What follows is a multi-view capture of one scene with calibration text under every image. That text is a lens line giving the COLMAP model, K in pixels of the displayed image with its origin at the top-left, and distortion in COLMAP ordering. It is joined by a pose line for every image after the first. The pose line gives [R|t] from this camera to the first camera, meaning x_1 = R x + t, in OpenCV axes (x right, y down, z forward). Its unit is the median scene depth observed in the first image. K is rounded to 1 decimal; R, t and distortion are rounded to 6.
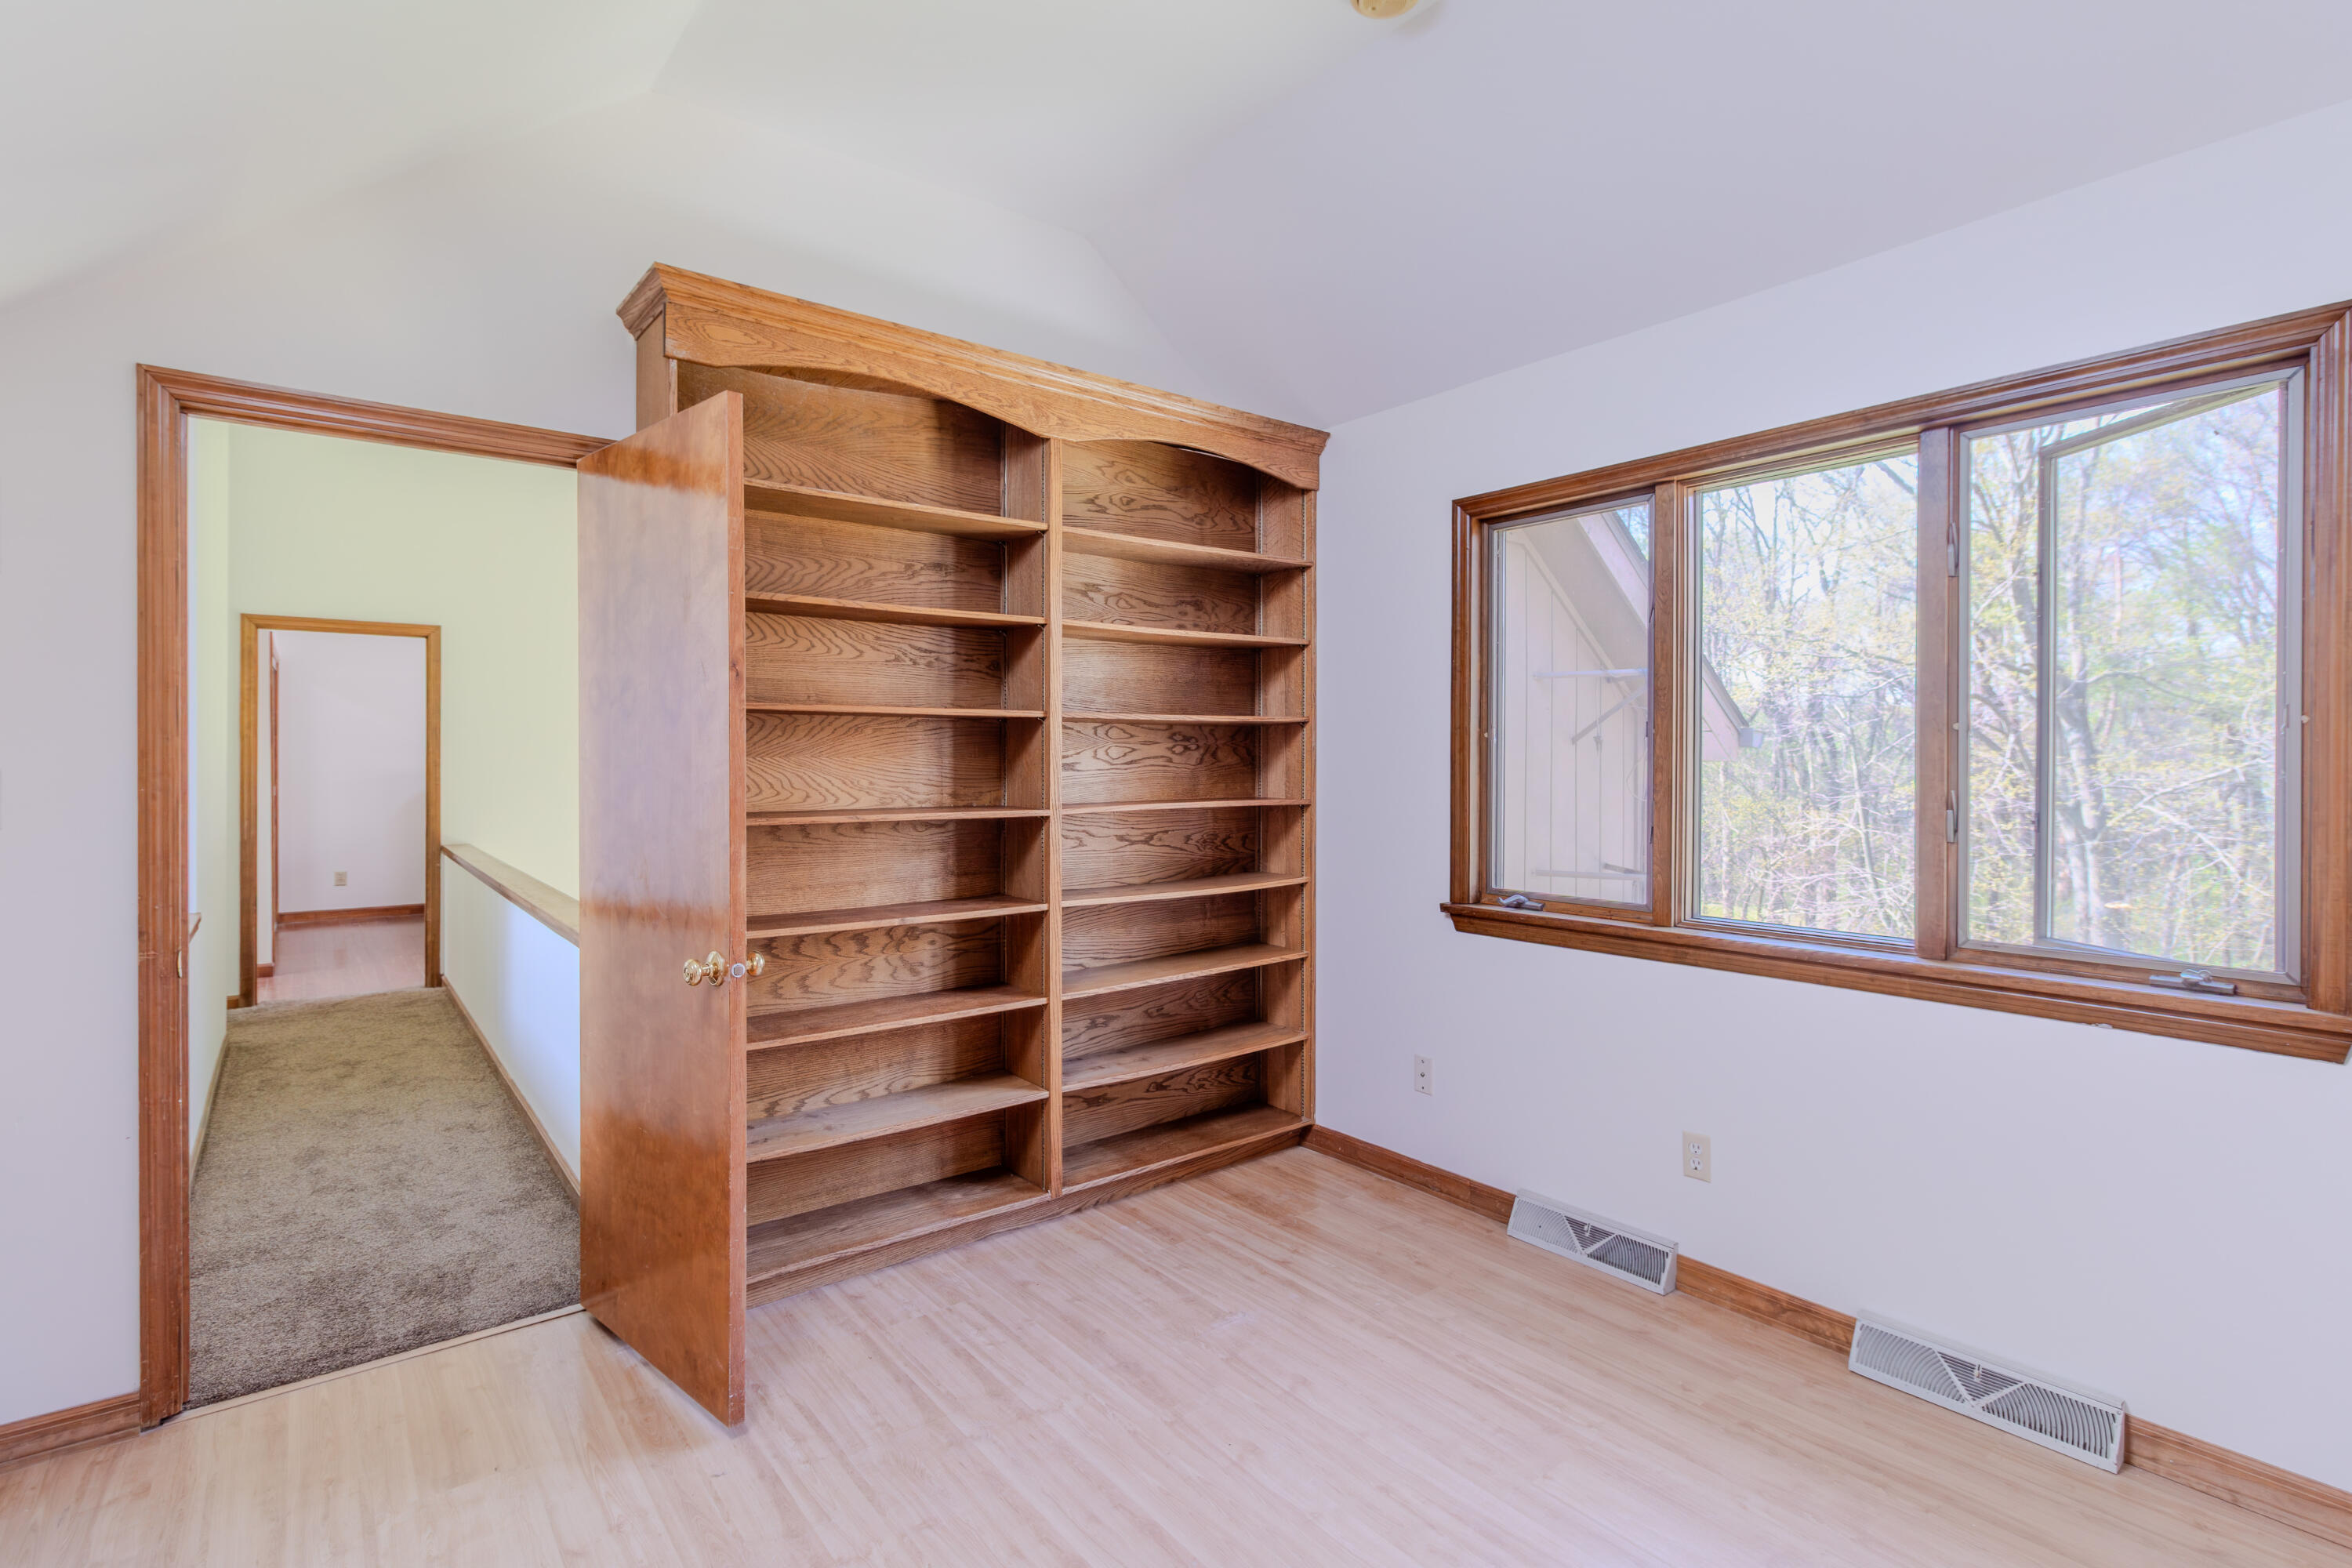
lens RADIAL K [[1134.3, 0, 1195.0], [0, 1134.3, 763.0], [0, 0, 1]] dist [0.006586, 0.001065]
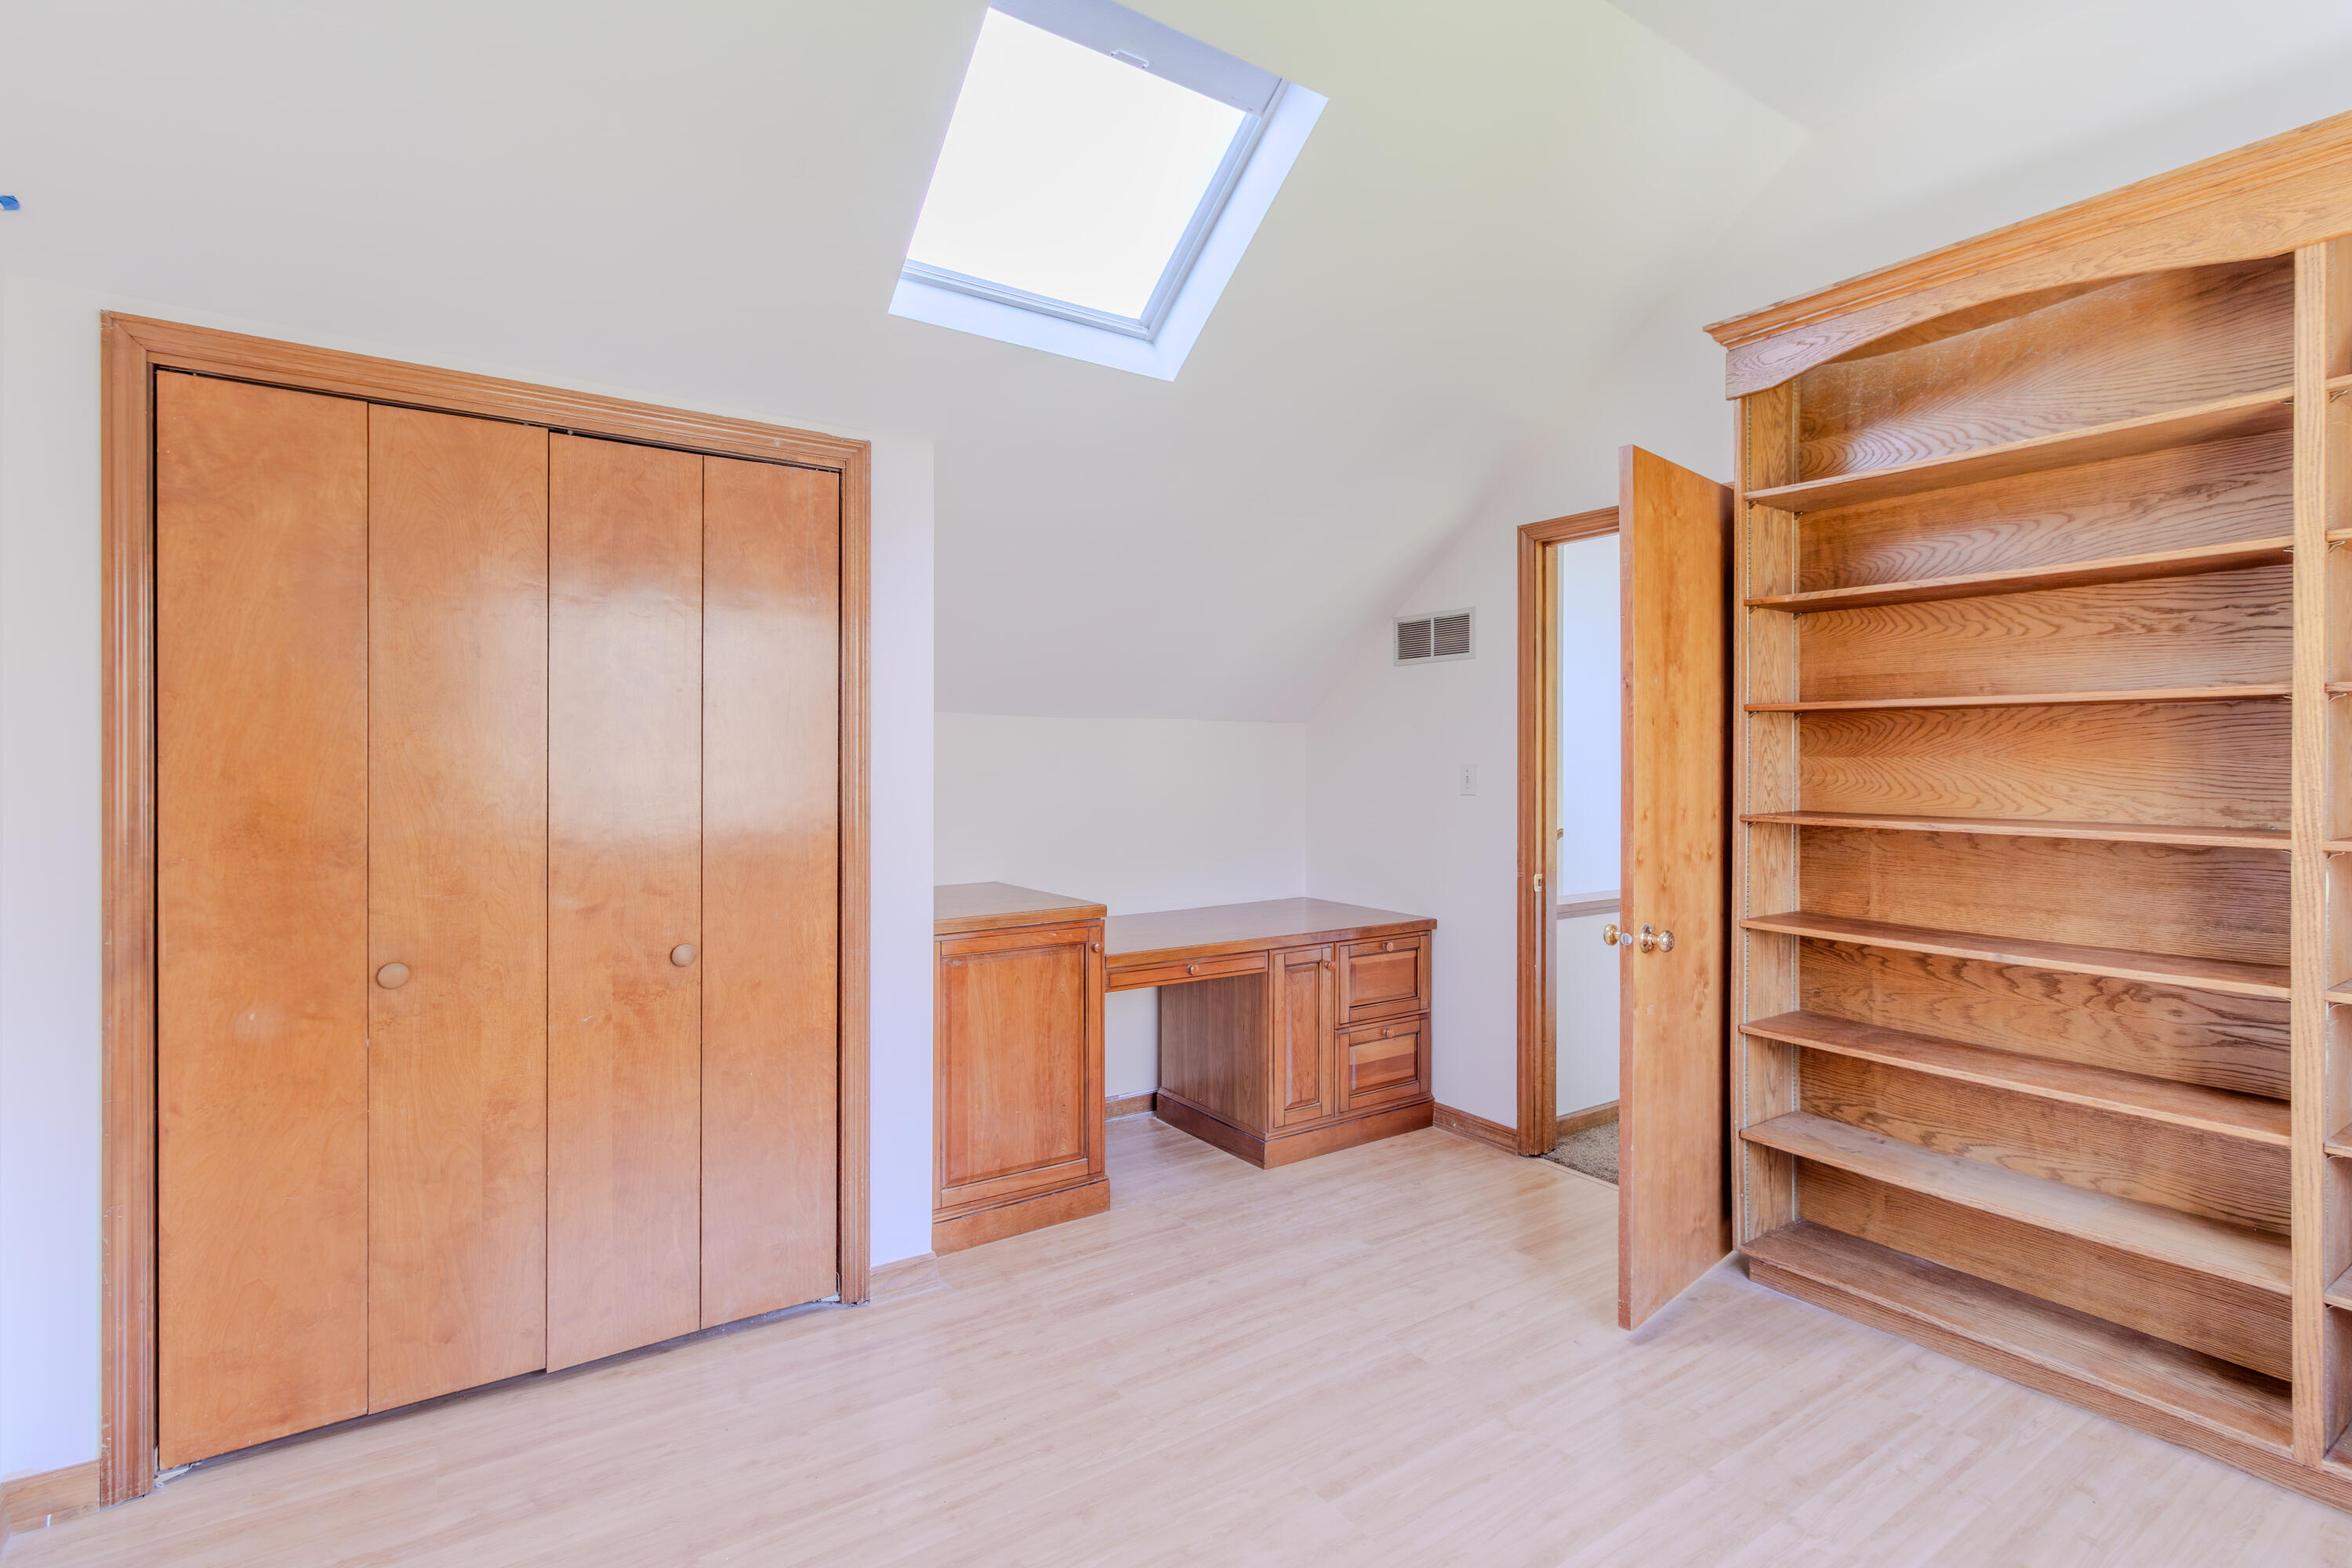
lens RADIAL K [[1134.3, 0, 1238.4], [0, 1134.3, 761.2], [0, 0, 1]] dist [0.006586, 0.001065]
pose [[-0.037668, 0.004374, -0.999281, 0.547925], [-0.003404, 0.999984, 0.004505, -0.003985], [0.999285, 0.003571, -0.037652, 0.455284]]
